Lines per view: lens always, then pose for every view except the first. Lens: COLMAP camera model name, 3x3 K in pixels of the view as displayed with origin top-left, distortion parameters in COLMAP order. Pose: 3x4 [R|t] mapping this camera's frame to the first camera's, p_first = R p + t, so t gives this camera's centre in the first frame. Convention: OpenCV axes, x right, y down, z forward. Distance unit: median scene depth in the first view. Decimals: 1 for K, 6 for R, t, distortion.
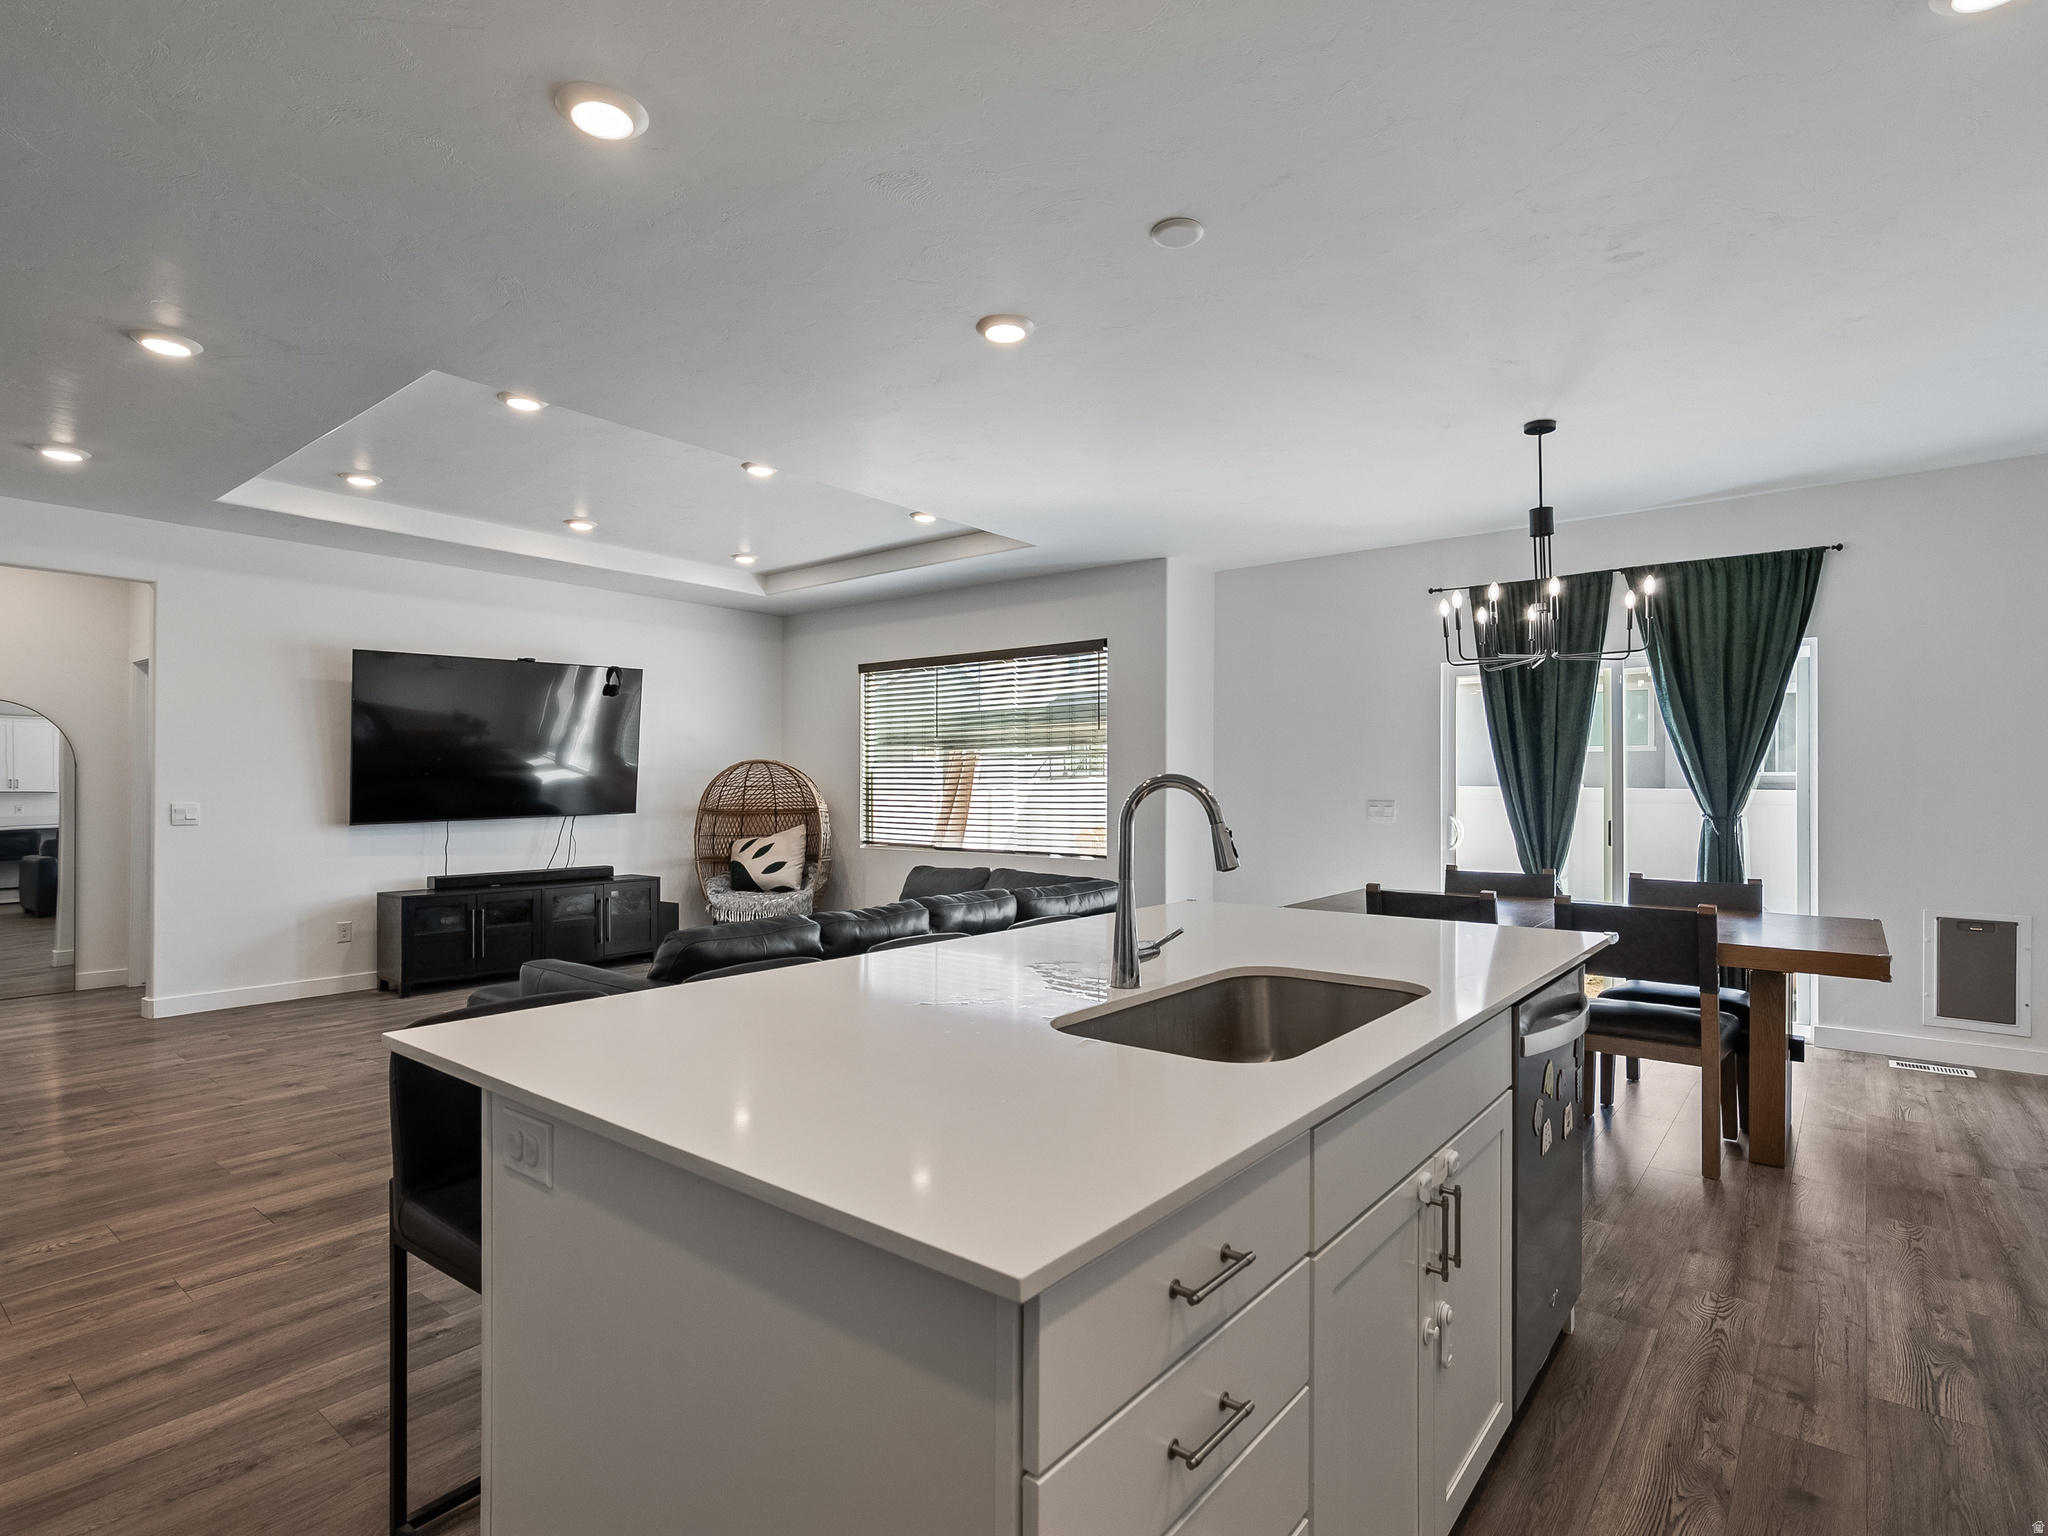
lens RADIAL K [[1046.1, 0, 1022.1], [0, 1046.1, 774.2], [0, 0, 1]] dist [-0.004743, 0.001697]
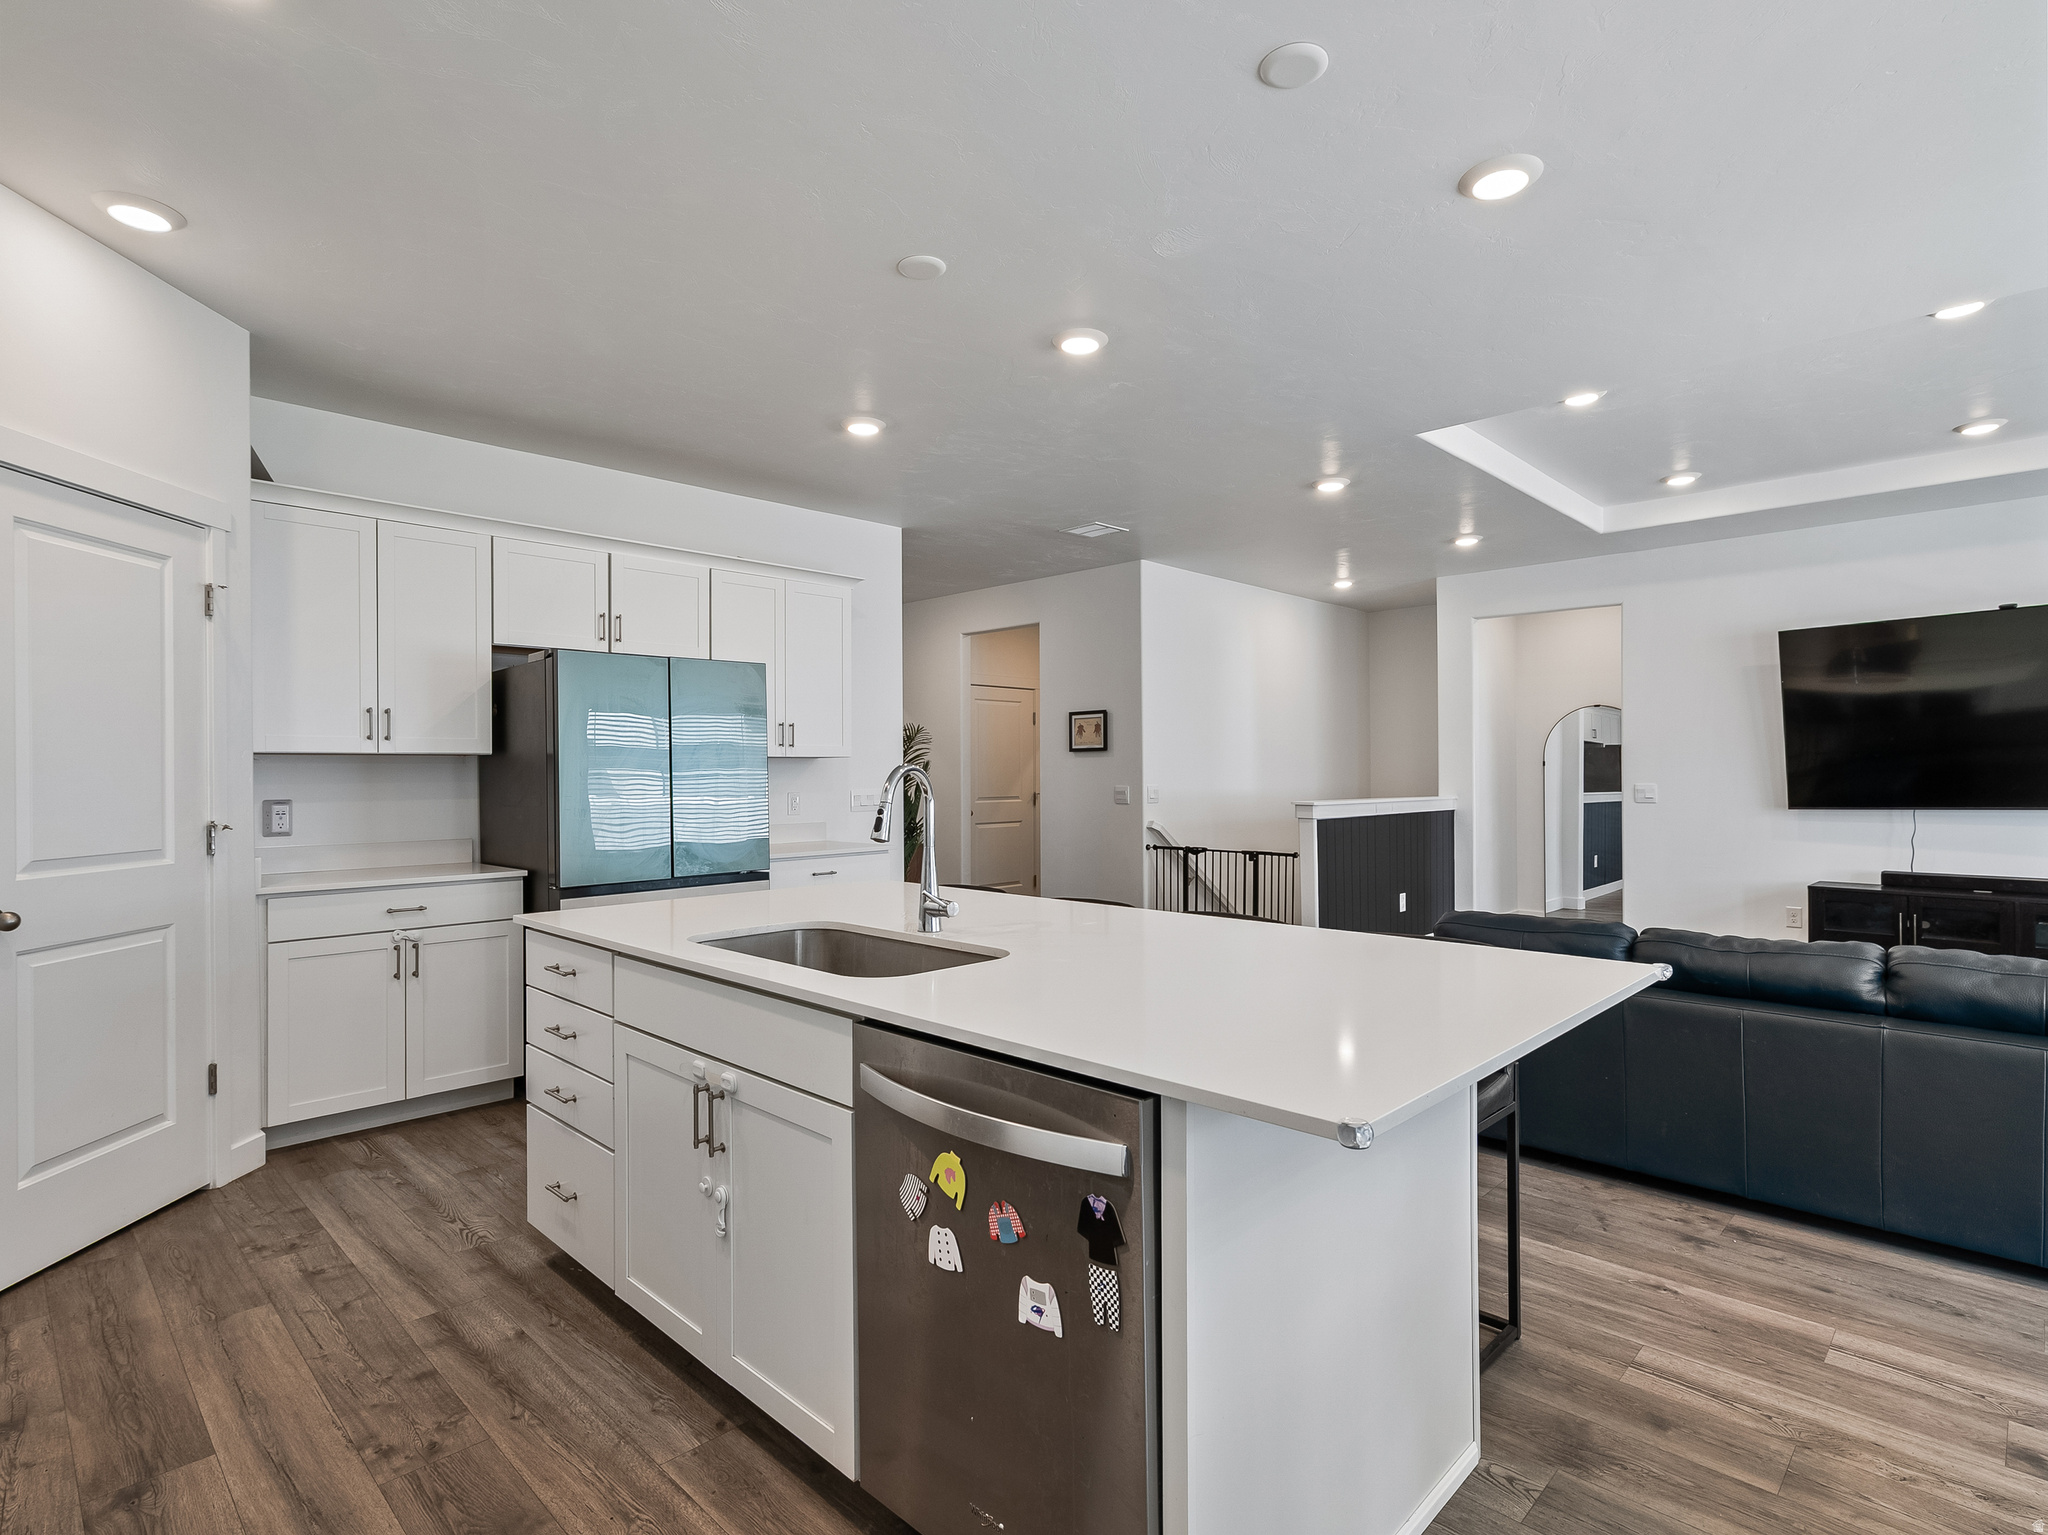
lens RADIAL K [[1041.2, 0, 1020.8], [0, 1041.2, 766.6], [0, 0, 1]] dist [-0.003614, 0.000414]
pose [[-0.099390, -0.005681, -0.995032, 0.402293], [0.015337, 0.999856, -0.007241, 0.004633], [0.994930, -0.015980, -0.099288, 0.370813]]
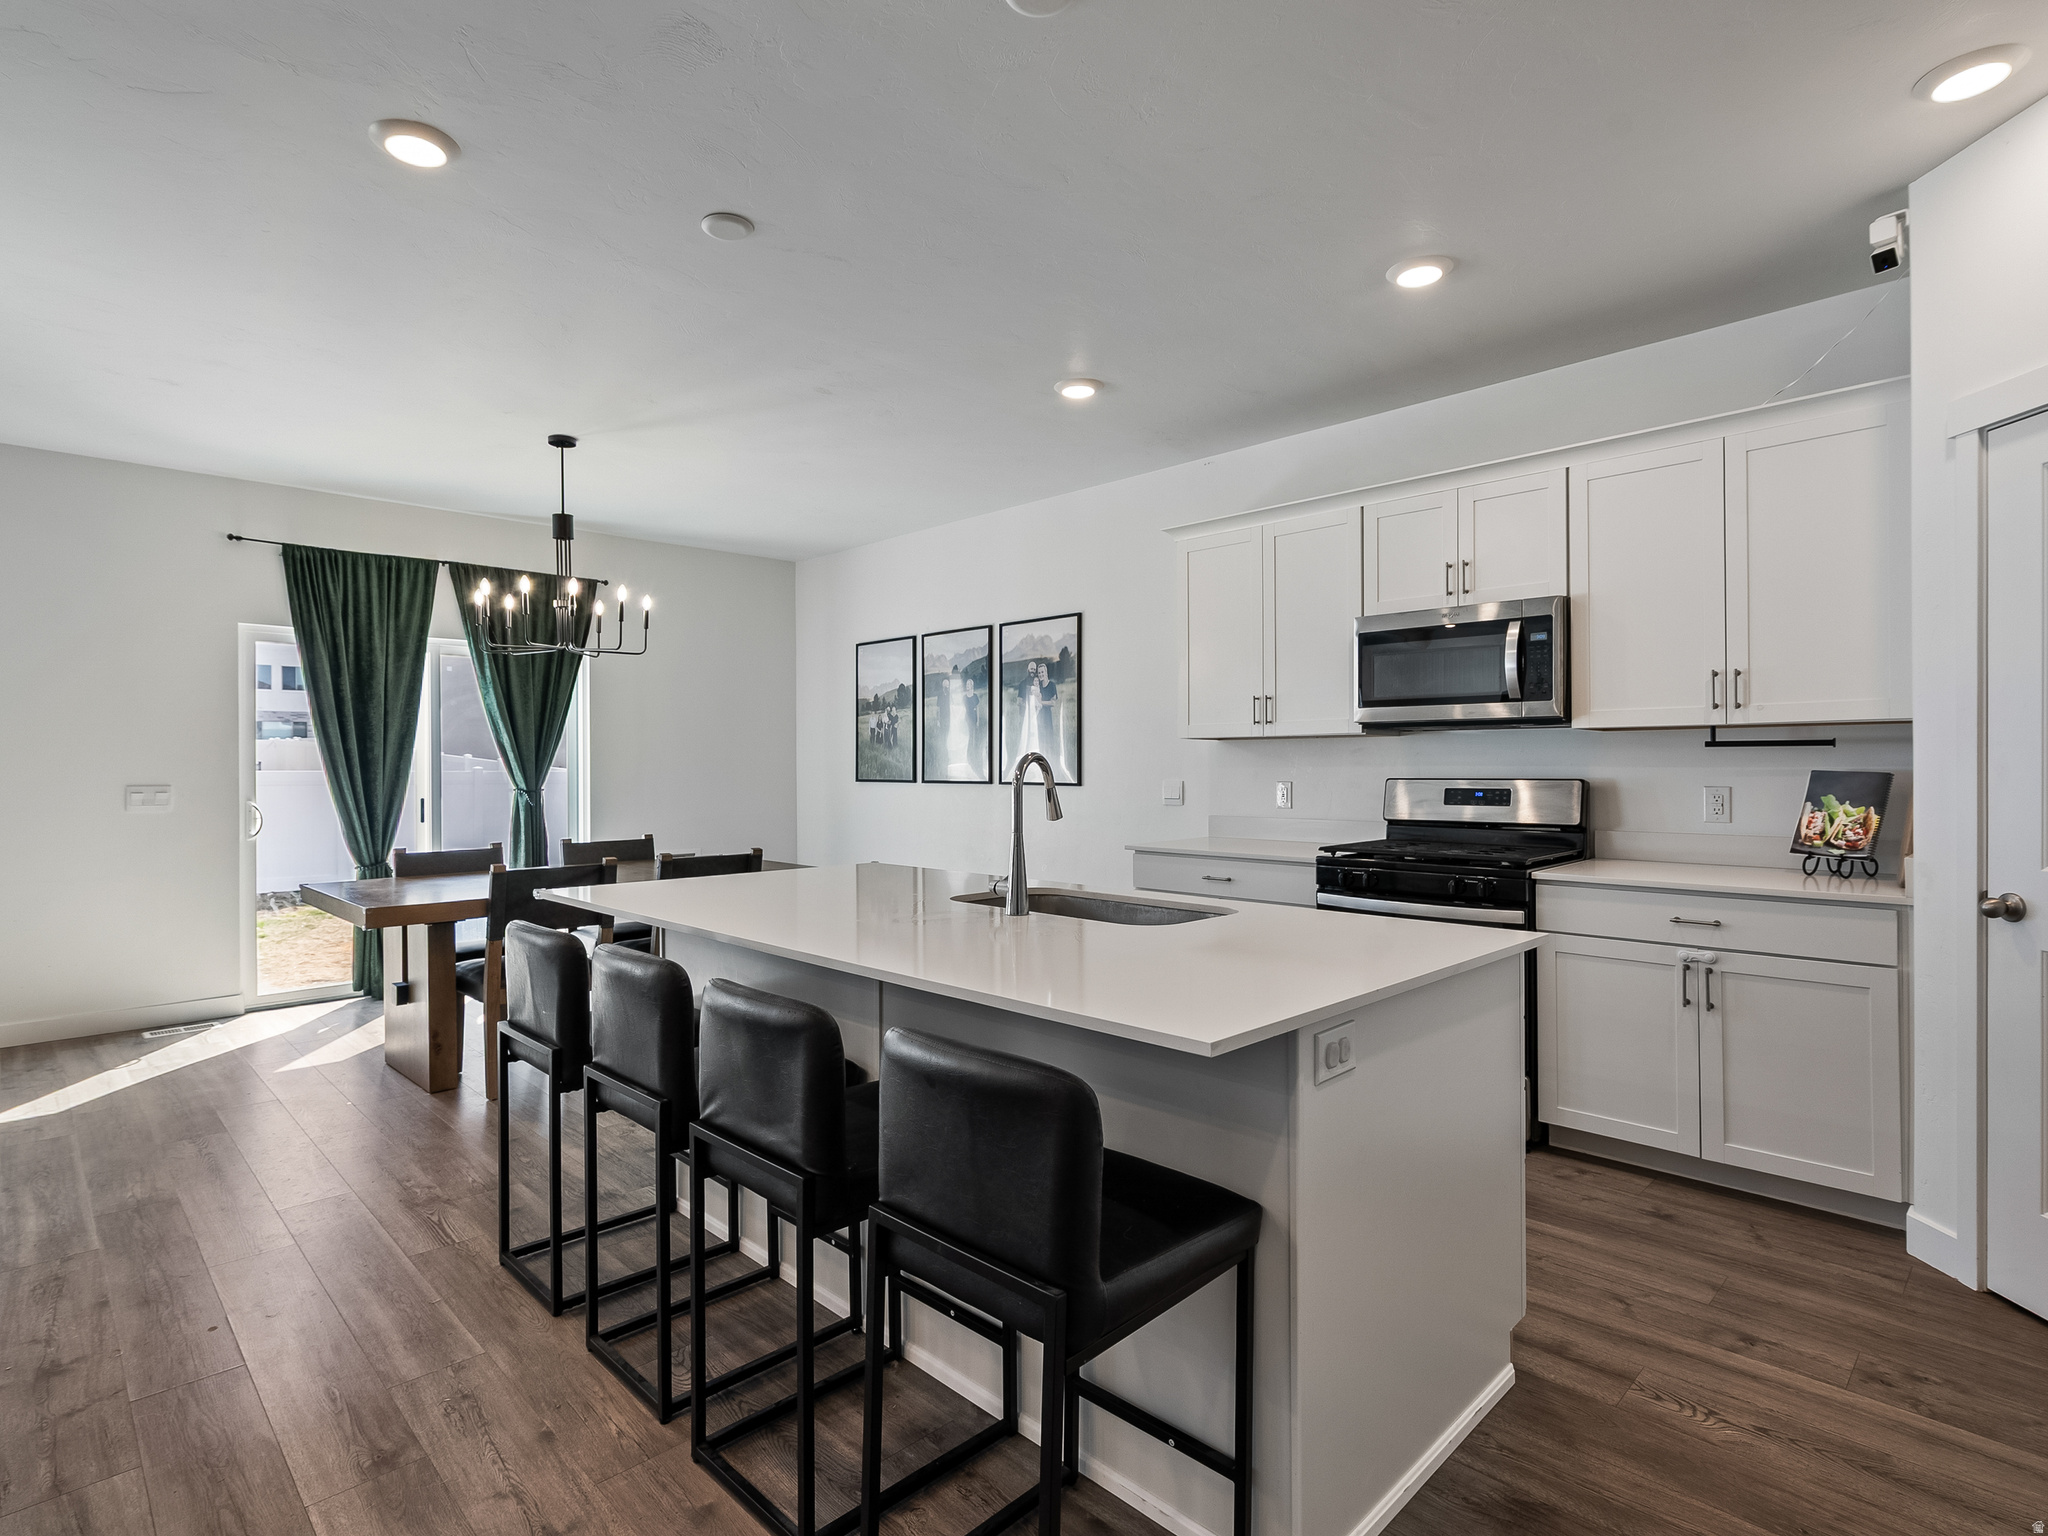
lens RADIAL K [[1041.2, 0, 1020.8], [0, 1041.2, 767.1], [0, 0, 1]] dist [-0.003614, 0.000414]
pose [[0.117296, -0.005061, 0.993084, -0.355576], [-0.005128, 0.999971, 0.005702, 0.003656], [-0.993084, -0.005761, 0.117266, 0.253551]]
